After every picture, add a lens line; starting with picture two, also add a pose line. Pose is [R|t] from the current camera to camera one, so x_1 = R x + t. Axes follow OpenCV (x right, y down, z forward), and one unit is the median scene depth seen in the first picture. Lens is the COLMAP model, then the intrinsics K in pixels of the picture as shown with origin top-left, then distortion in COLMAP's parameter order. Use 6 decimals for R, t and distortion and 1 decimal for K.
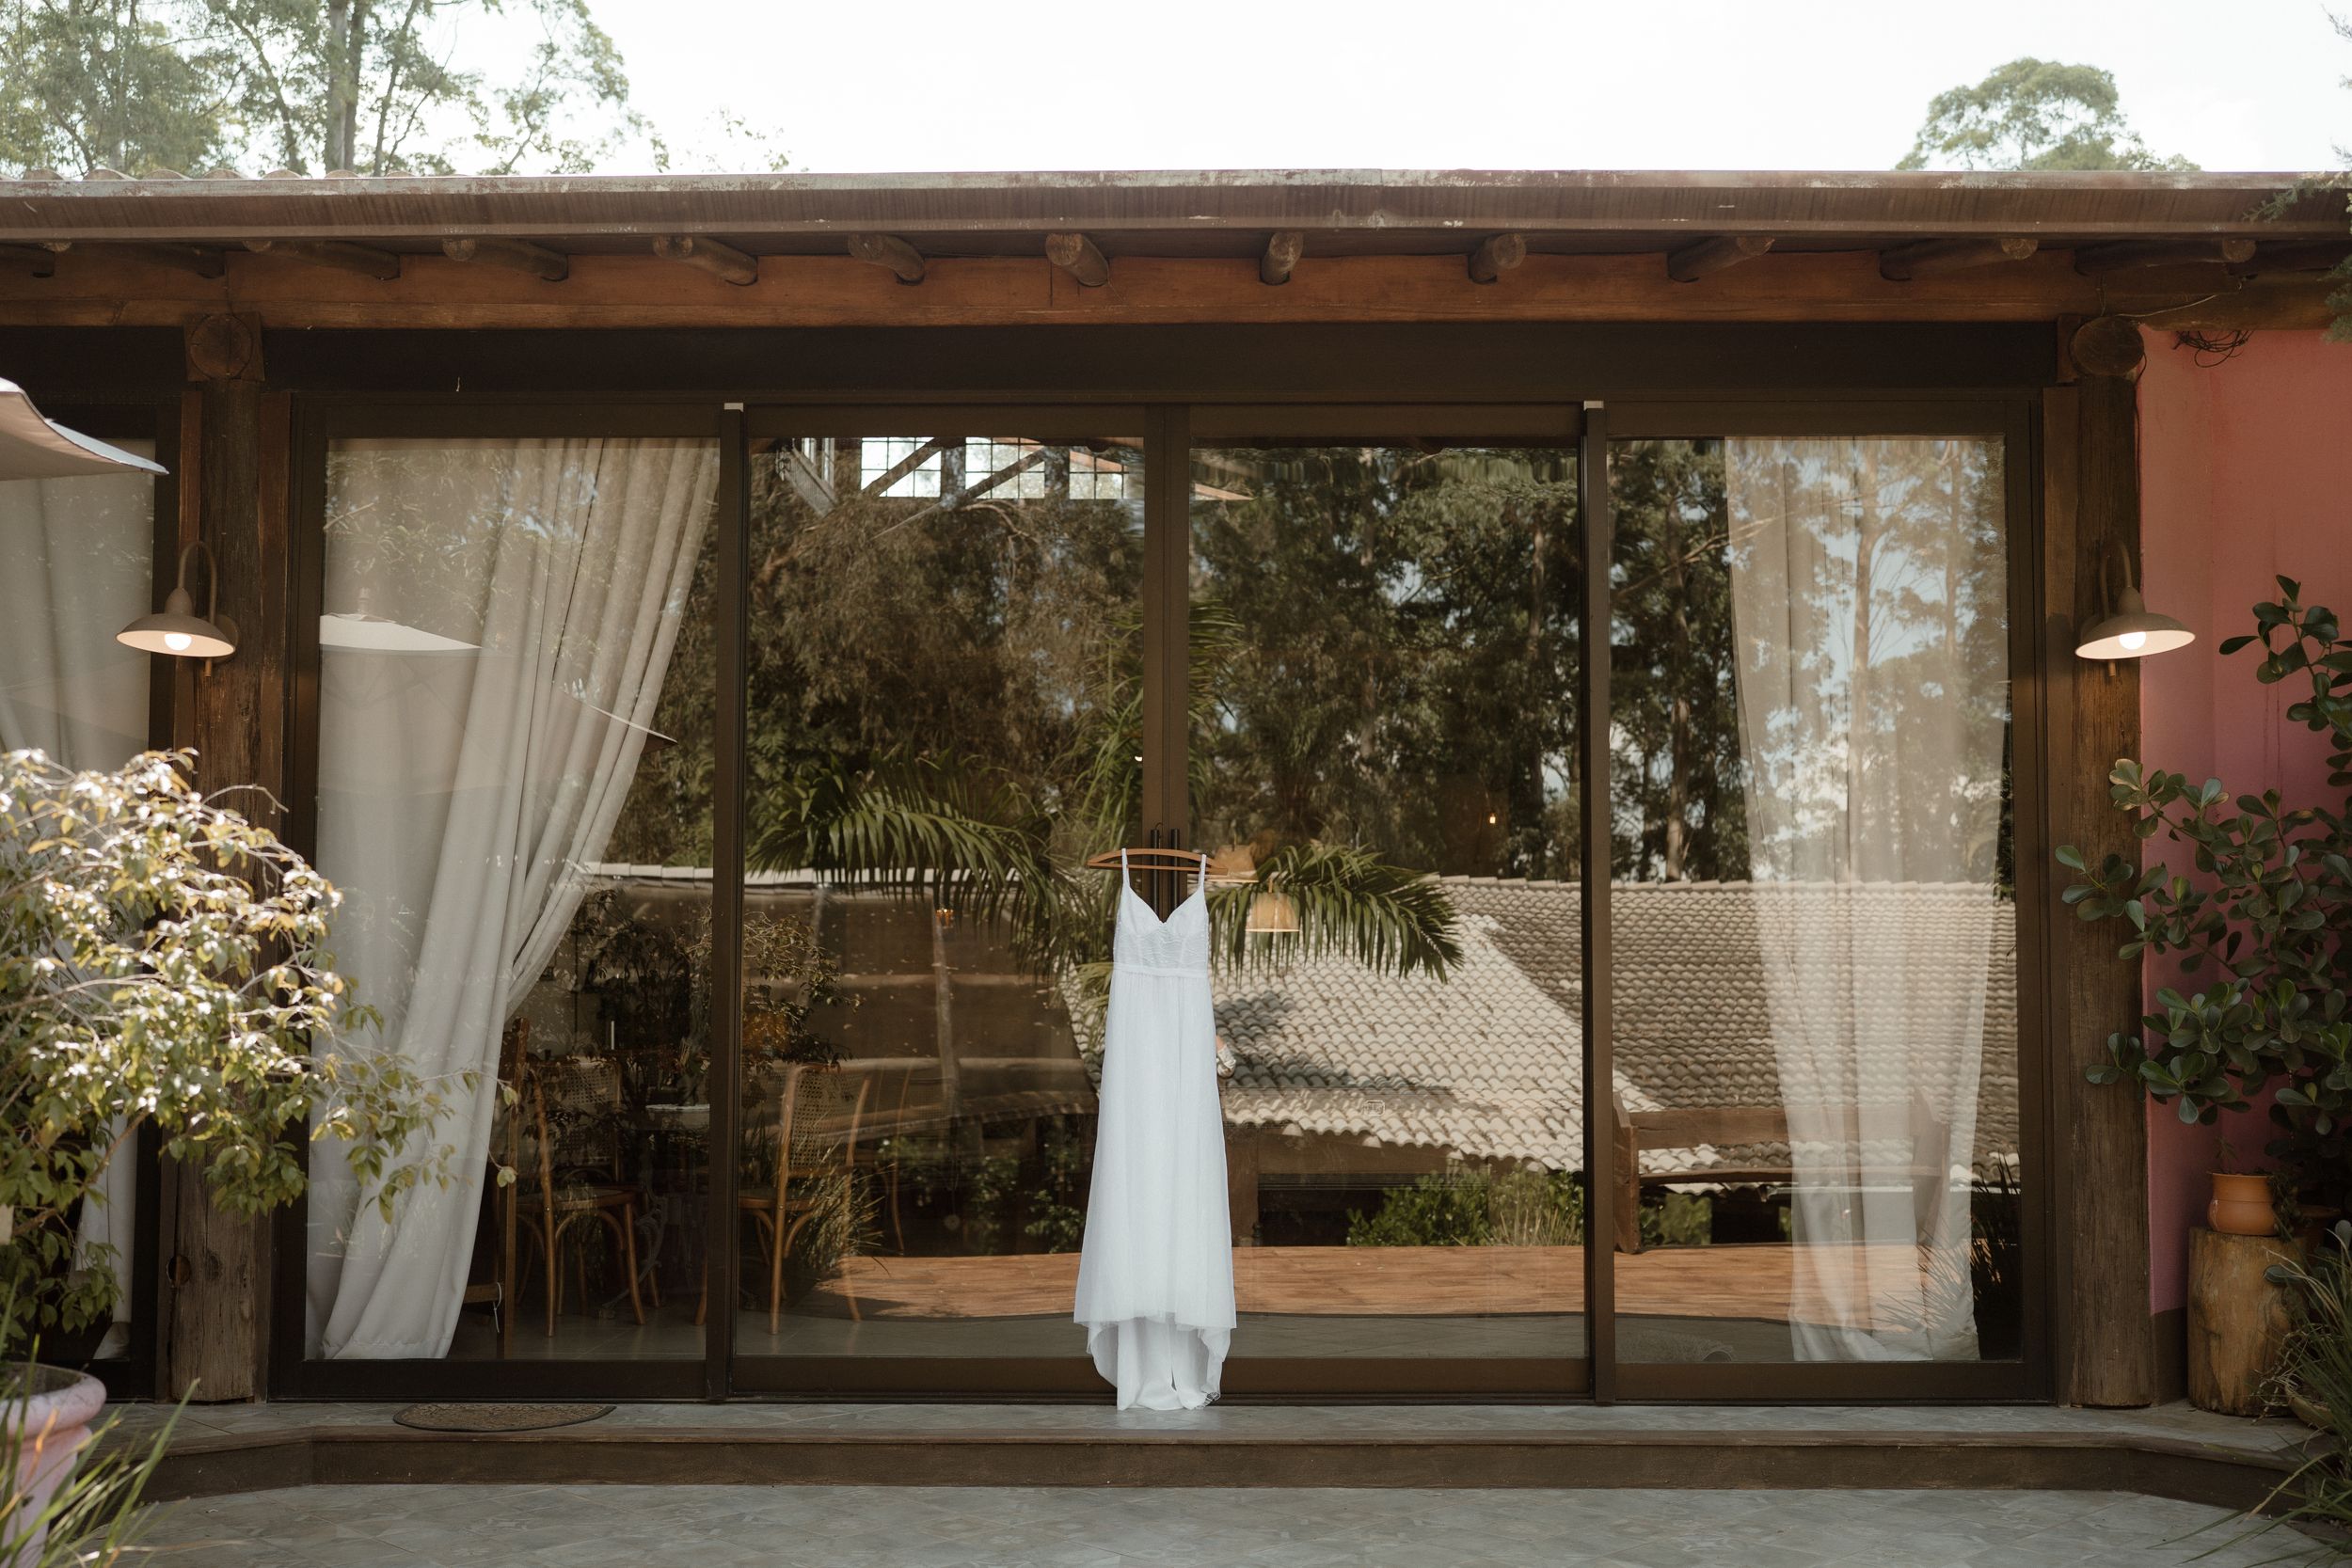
lens RADIAL K [[2678.2, 0, 1074.8], [0, 2678.2, 783.3], [0, 0, 1]] dist [0.112873, -0.313583]
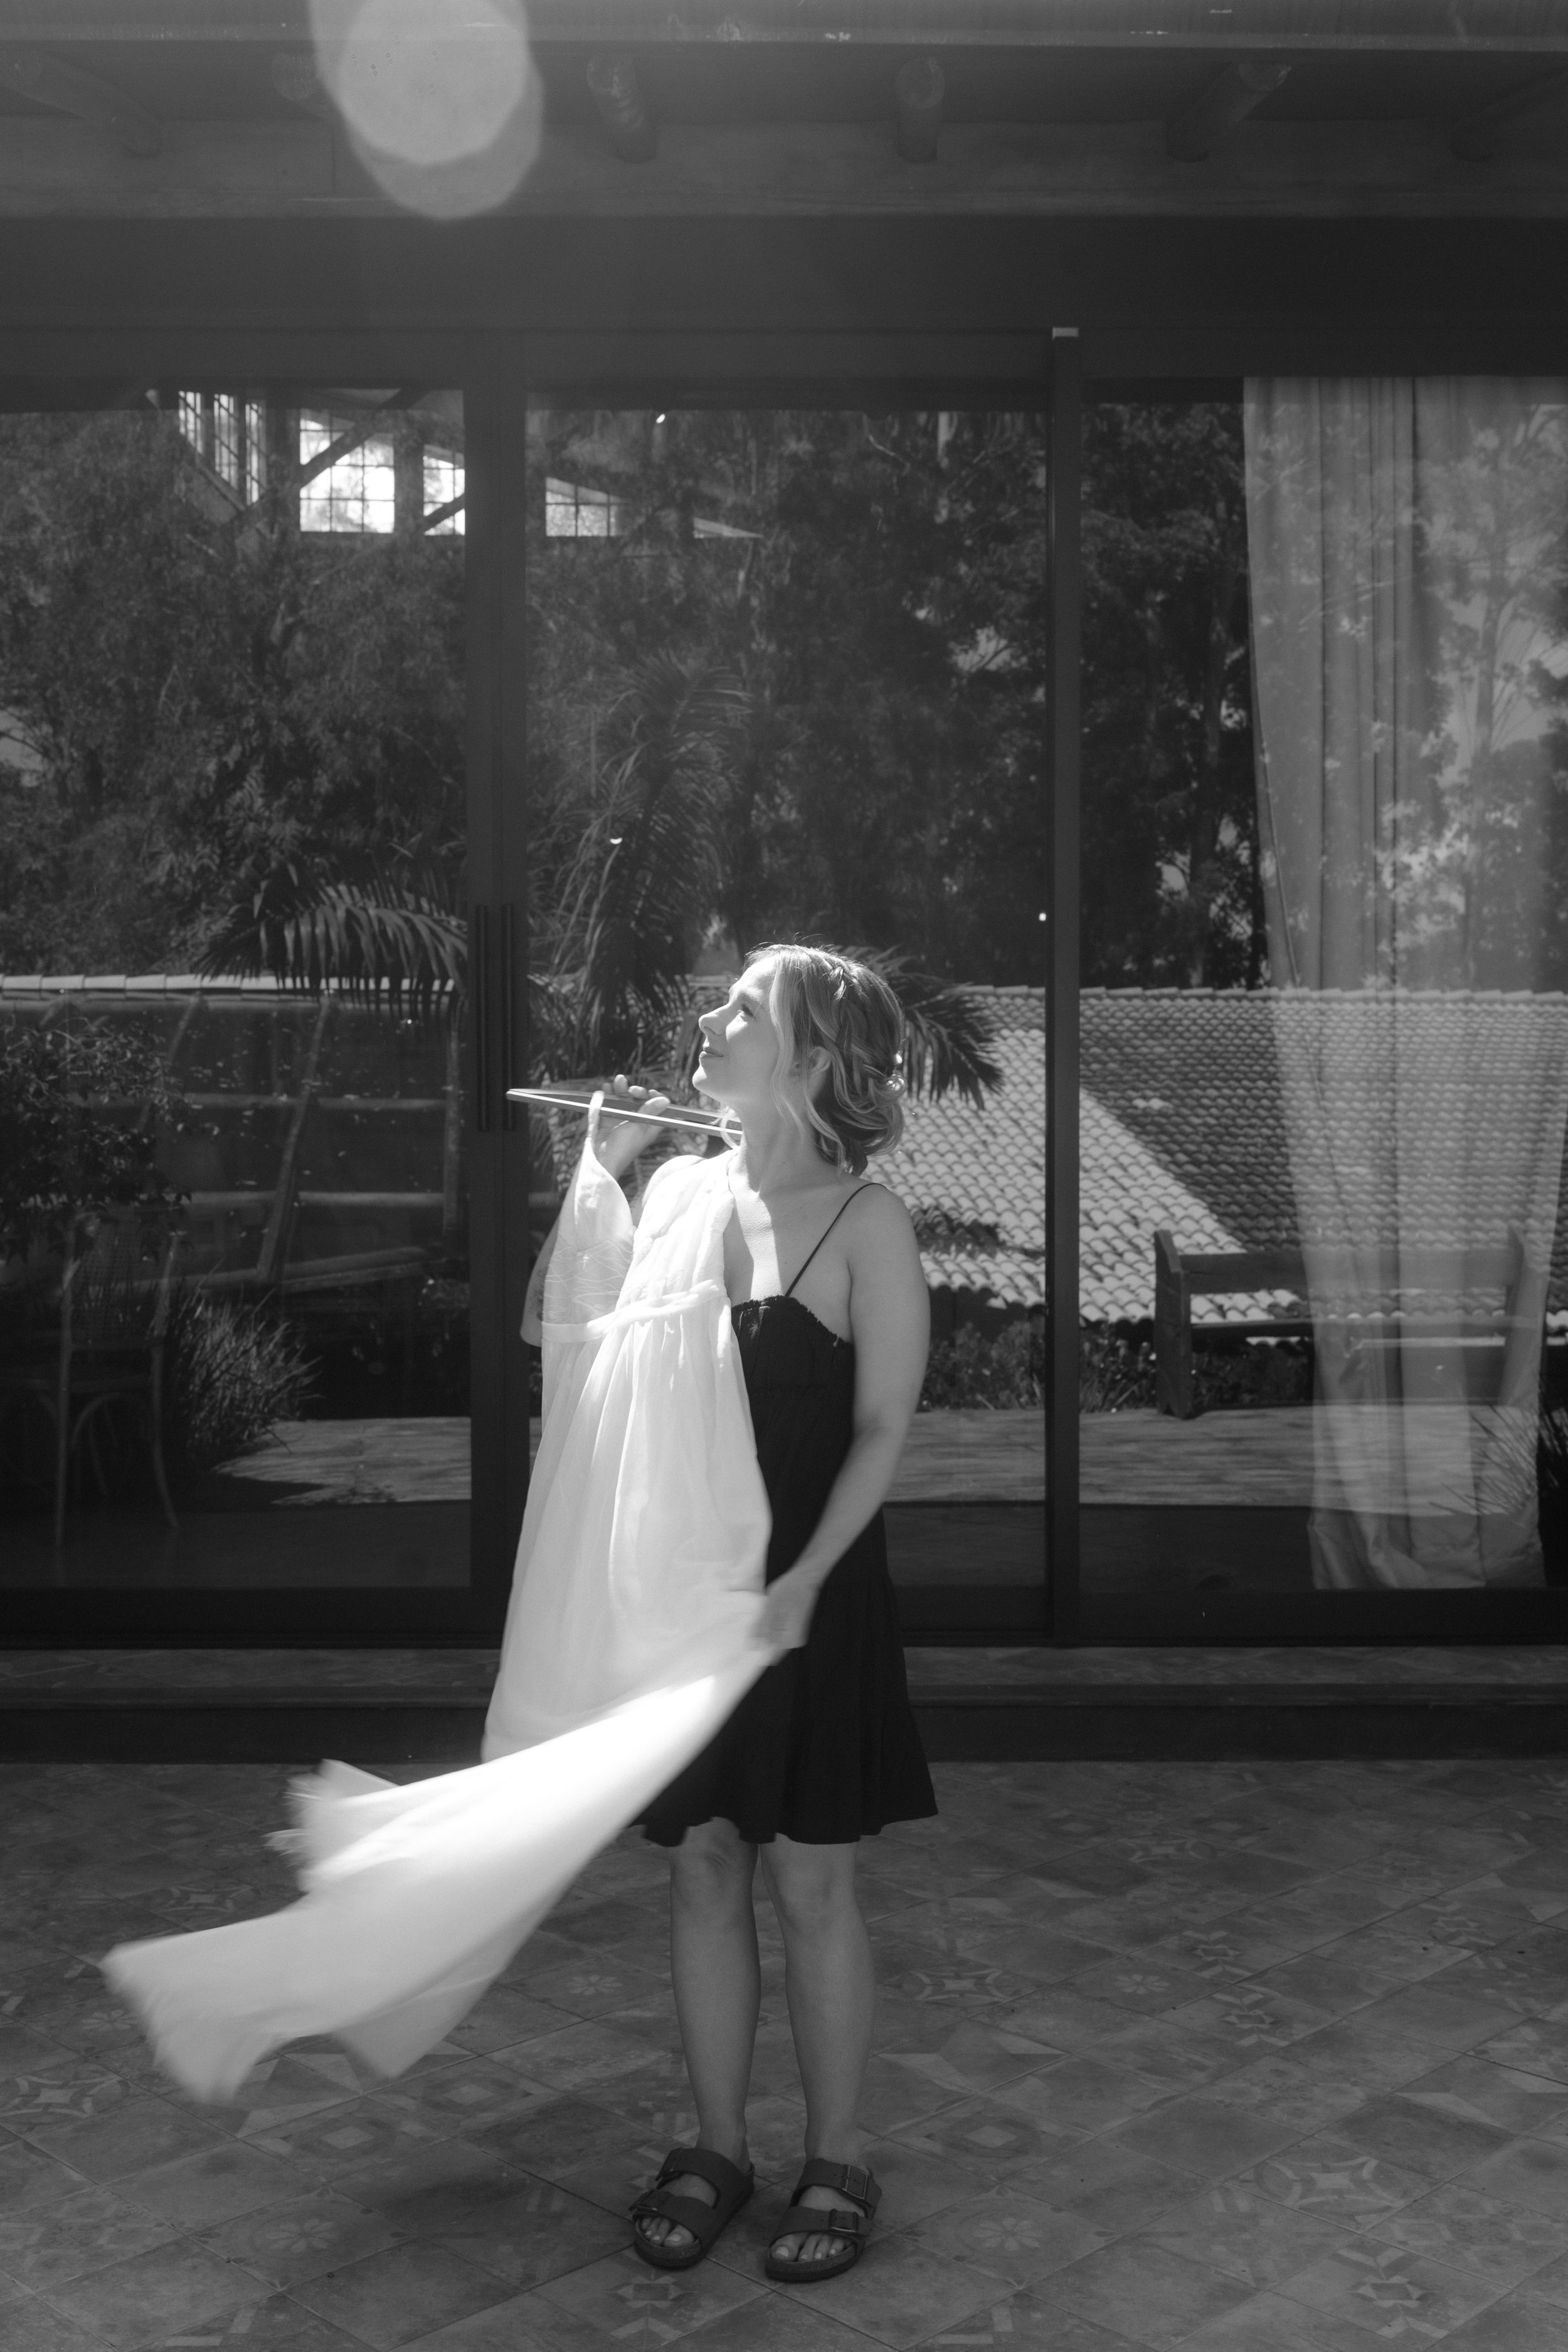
lens RADIAL K [[2678.5, 0, 785.6], [0, 2678.5, 1175.1], [0, 0, 1]] dist [0.112873, -0.313583]
pose [[0.999807, 0.003599, 0.019301, 0.053665], [-0.005573, 0.994645, 0.103204, 0.006581], [-0.018826, -0.103292, 0.994473, 0.126762]]
